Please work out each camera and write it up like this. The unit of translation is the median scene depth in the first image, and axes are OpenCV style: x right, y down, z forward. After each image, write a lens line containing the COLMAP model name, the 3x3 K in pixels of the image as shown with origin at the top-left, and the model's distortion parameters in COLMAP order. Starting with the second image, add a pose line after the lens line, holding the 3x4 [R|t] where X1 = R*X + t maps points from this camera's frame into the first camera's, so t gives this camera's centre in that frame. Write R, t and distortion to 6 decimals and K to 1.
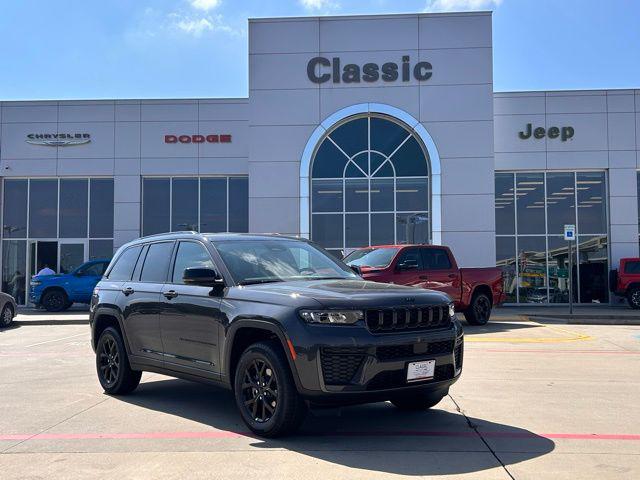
lens RADIAL K [[734.6, 0, 319.3], [0, 734.6, 237.4], [0, 0, 1]] dist [0.060550, 0.000000]
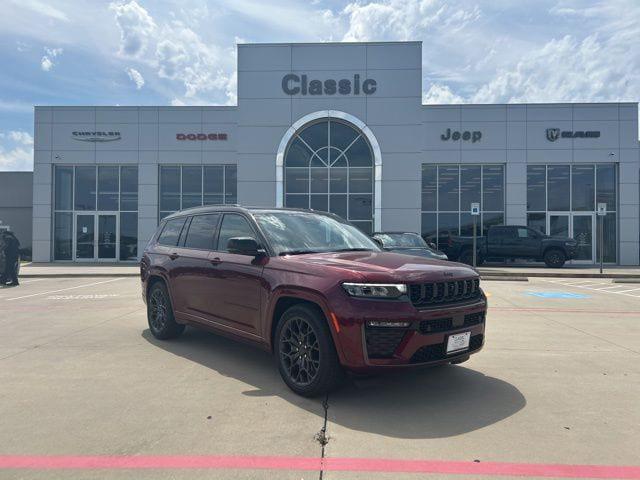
lens RADIAL K [[494.6, 0, 324.6], [0, 494.6, 238.2], [0, 0, 1]] dist [0.038636, -0.037774]
pose [[0.999645, 0.008003, 0.025394, 0.038905], [-0.009203, 0.998830, 0.047480, 0.004412], [-0.024984, -0.047697, 0.998549, 0.099264]]
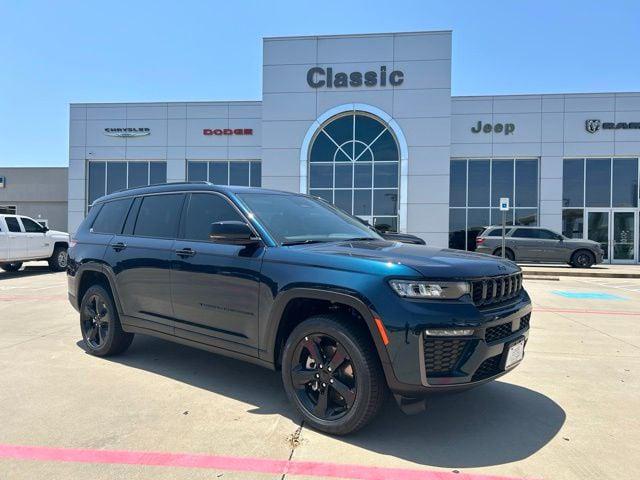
lens RADIAL K [[494.6, 0, 316.9], [0, 494.6, 244.3], [0, 0, 1]] dist [0.038636, -0.037774]
pose [[0.998220, 0.017463, -0.057031, 0.055738], [-0.013533, 0.997553, 0.068587, 0.005974], [0.058089, -0.067693, 0.996014, 0.107833]]
